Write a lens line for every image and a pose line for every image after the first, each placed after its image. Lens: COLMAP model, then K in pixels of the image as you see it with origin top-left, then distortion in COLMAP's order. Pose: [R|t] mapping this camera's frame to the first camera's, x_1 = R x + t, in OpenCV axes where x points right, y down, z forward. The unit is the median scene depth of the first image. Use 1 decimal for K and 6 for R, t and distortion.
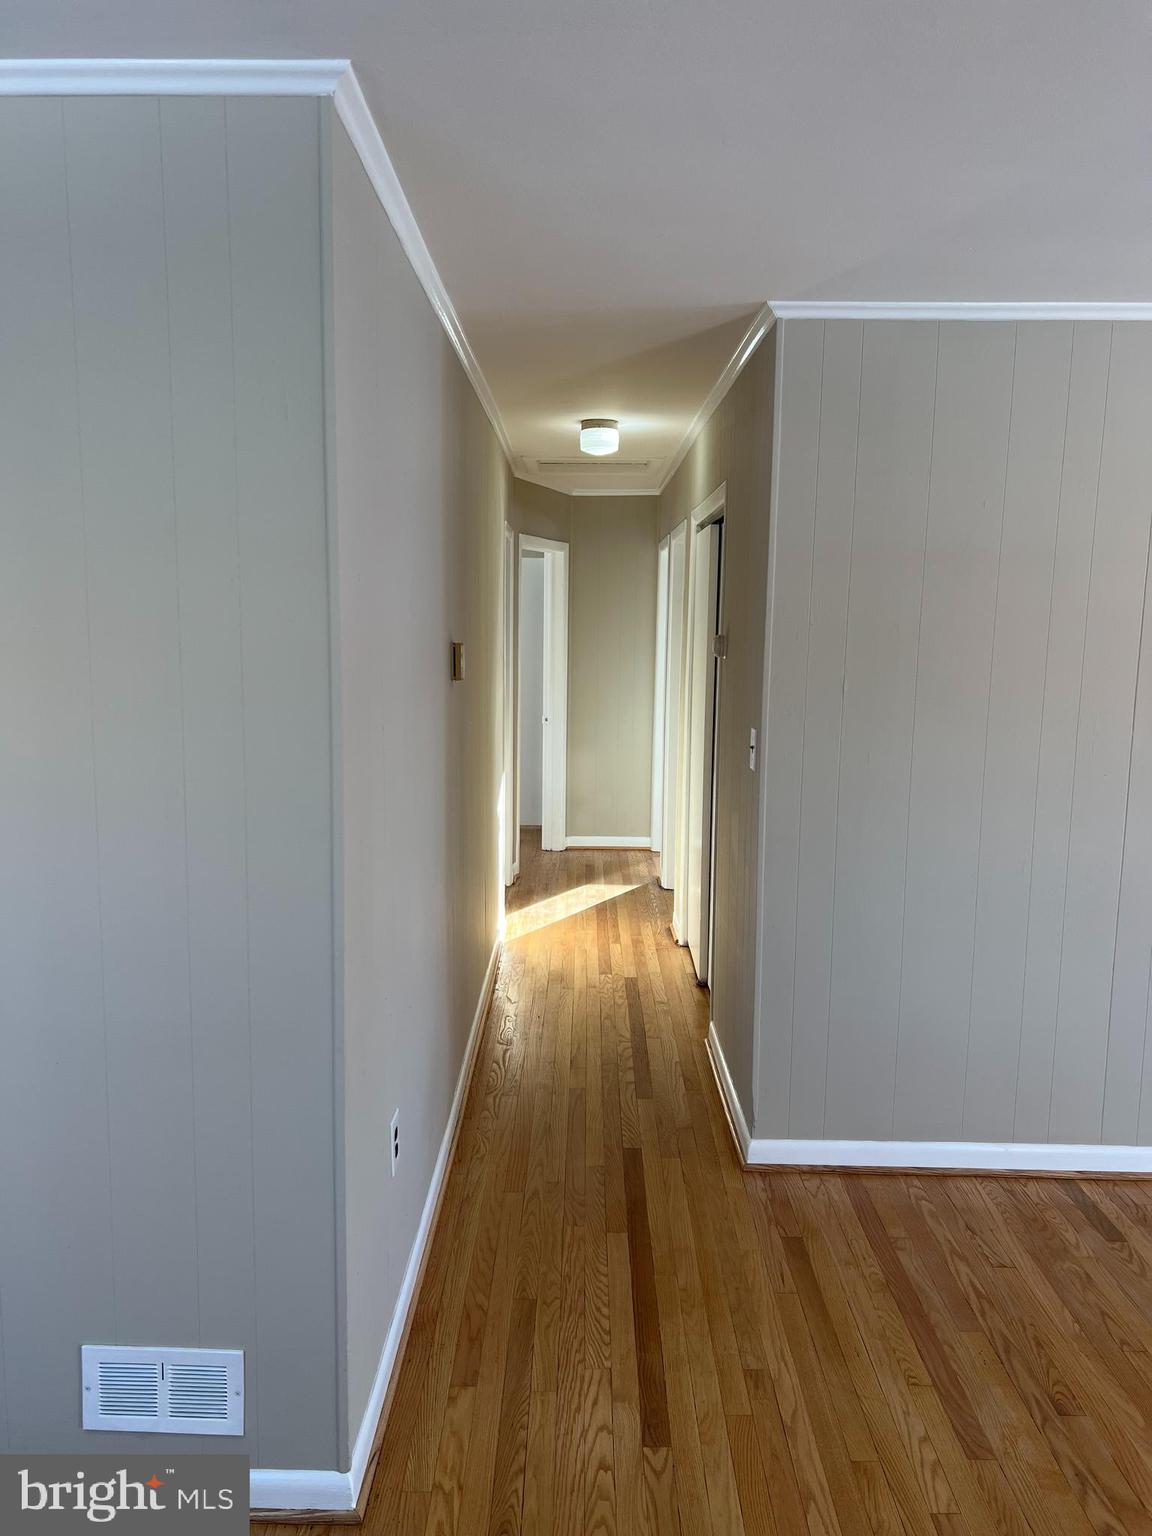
lens RADIAL K [[1155.9, 0, 563.1], [0, 1155.9, 771.0], [0, 0, 1]] dist [0.066981, -0.073836]
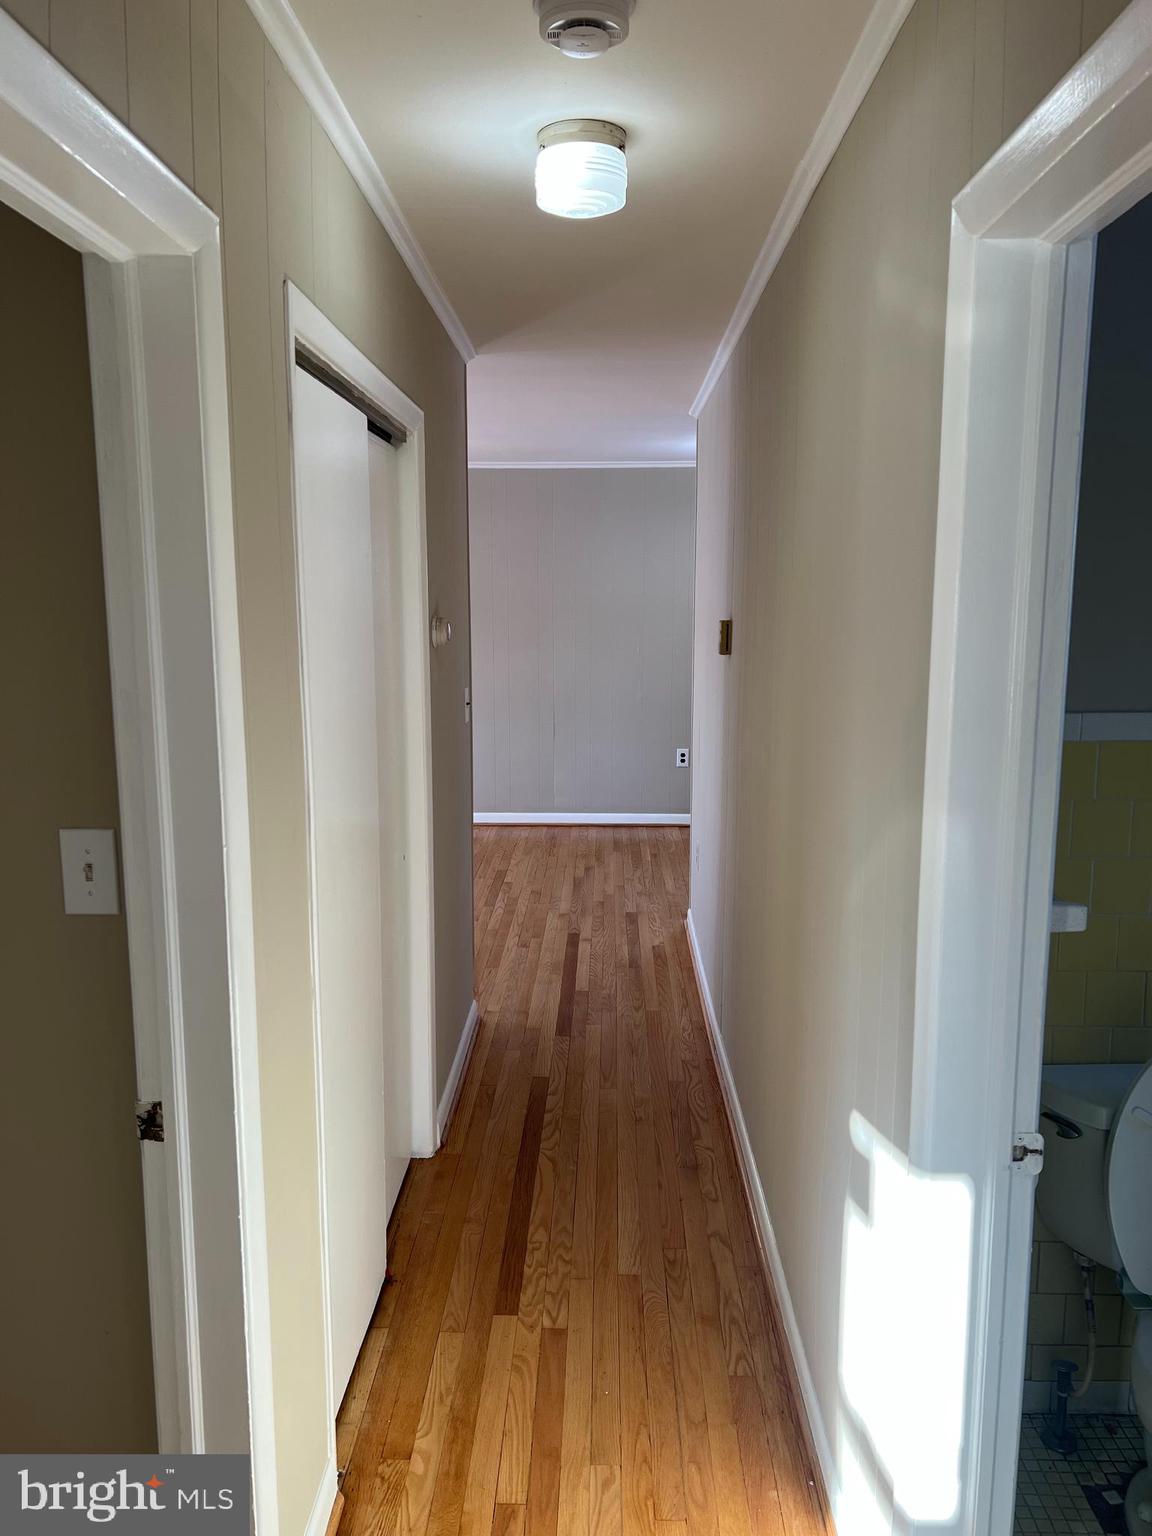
lens RADIAL K [[1155.9, 0, 563.1], [0, 1155.9, 771.0], [0, 0, 1]] dist [0.066981, -0.073836]
pose [[-0.999773, -0.006948, 0.020136, 0.042784], [-0.000926, 0.958586, 0.284801, -0.333537], [-0.021281, 0.284717, -0.958375, 2.449558]]
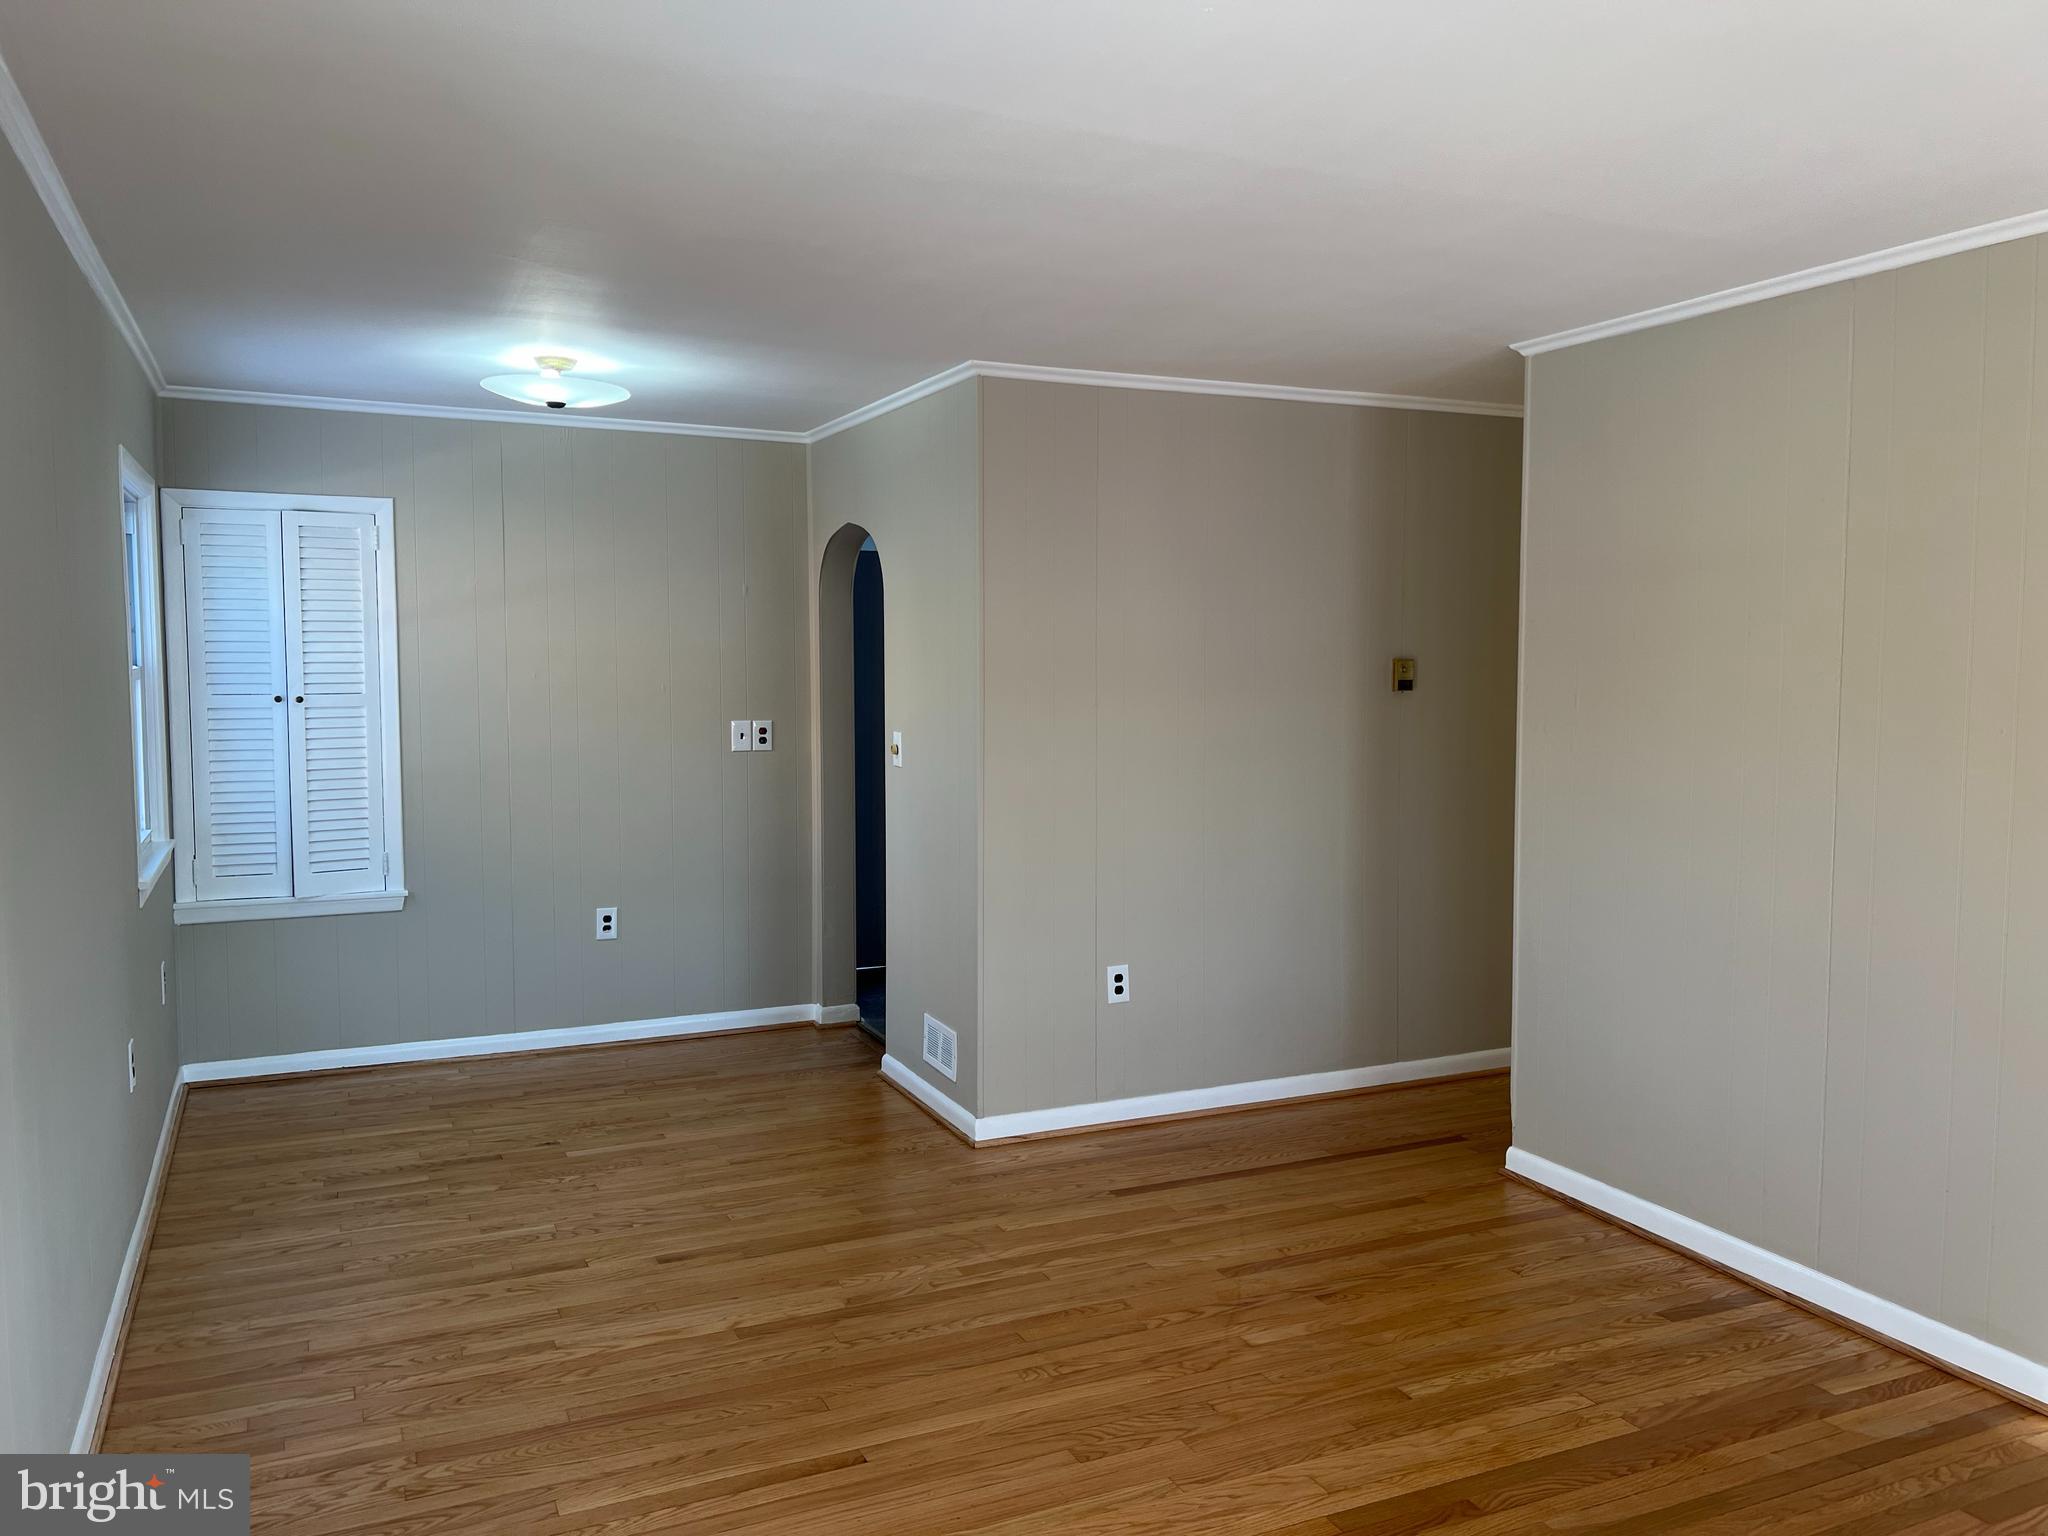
lens RADIAL K [[1541.2, 0, 1033.6], [0, 1541.2, 752.1], [0, 0, 1]] dist [0.066981, -0.073836]
pose [[0.442634, 0.055664, -0.894973, 1.319330], [-0.119884, 0.992785, 0.002456, 0.027121], [0.888653, 0.106206, 0.446113, -0.007738]]
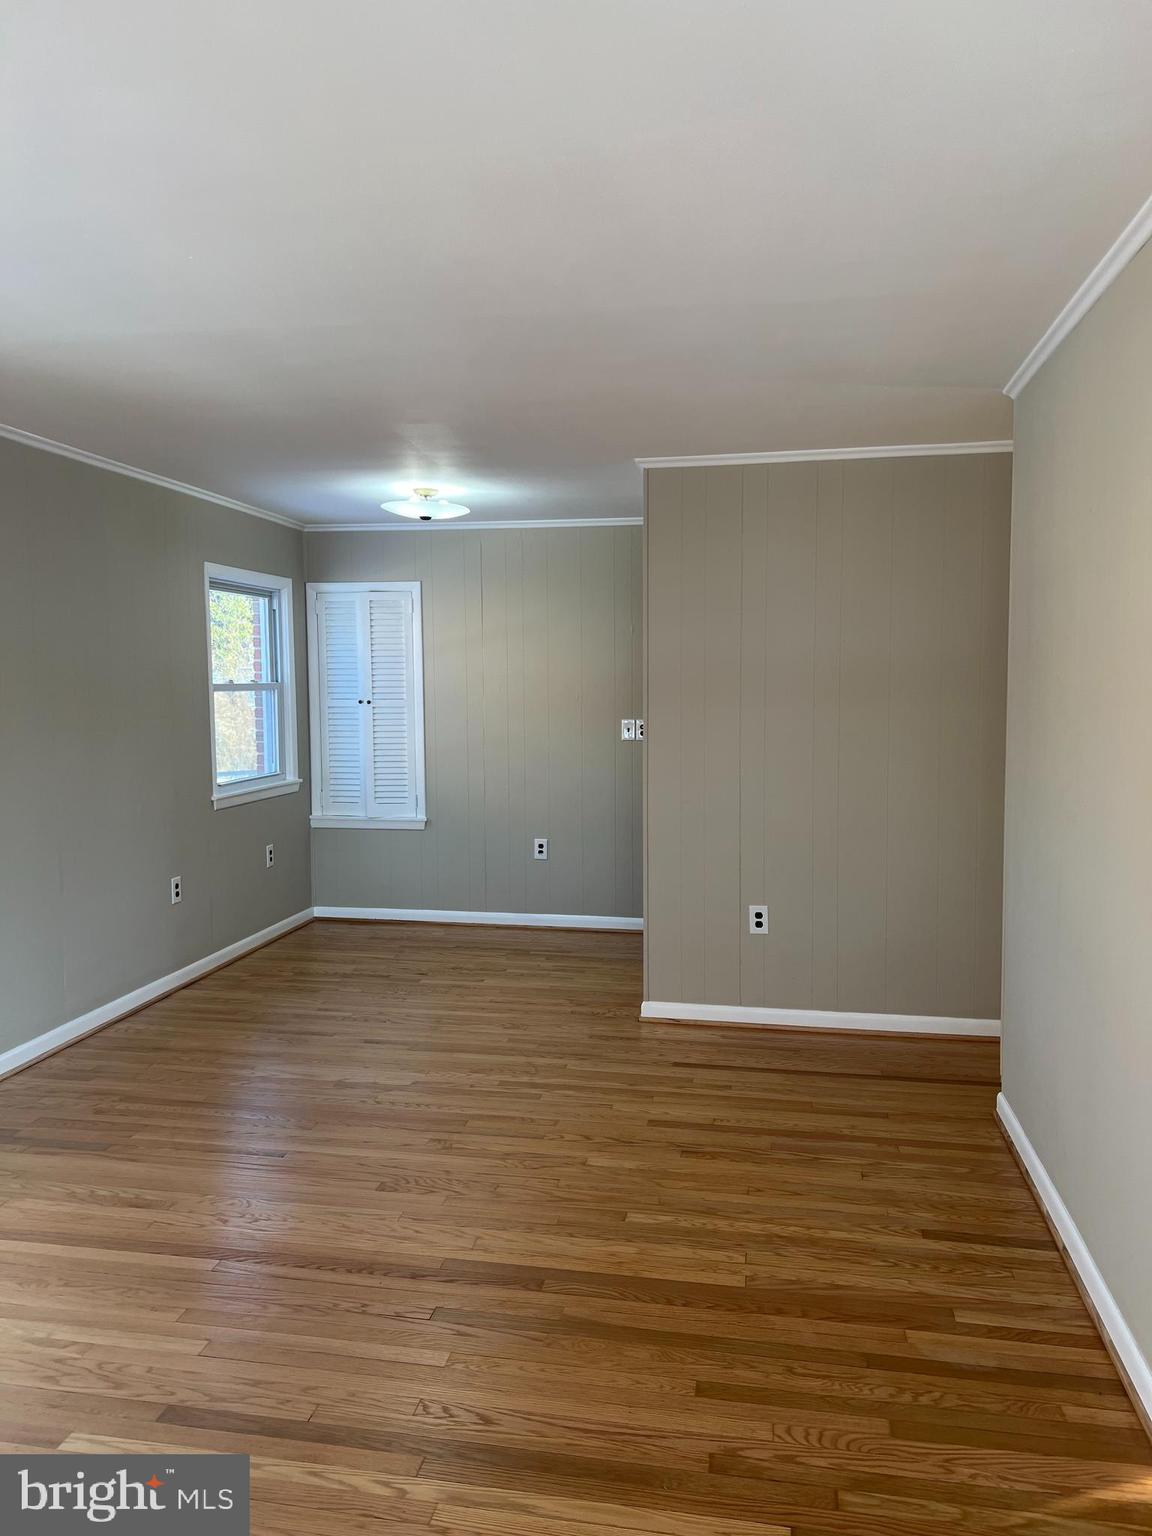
lens RADIAL K [[1155.9, 0, 563.1], [0, 1155.9, 771.0], [0, 0, 1]] dist [0.066981, -0.073836]
pose [[-0.172367, 0.076787, -0.982035, 1.534008], [-0.124135, 0.987315, 0.098989, -0.068765], [0.977180, 0.138968, -0.160648, 0.809629]]
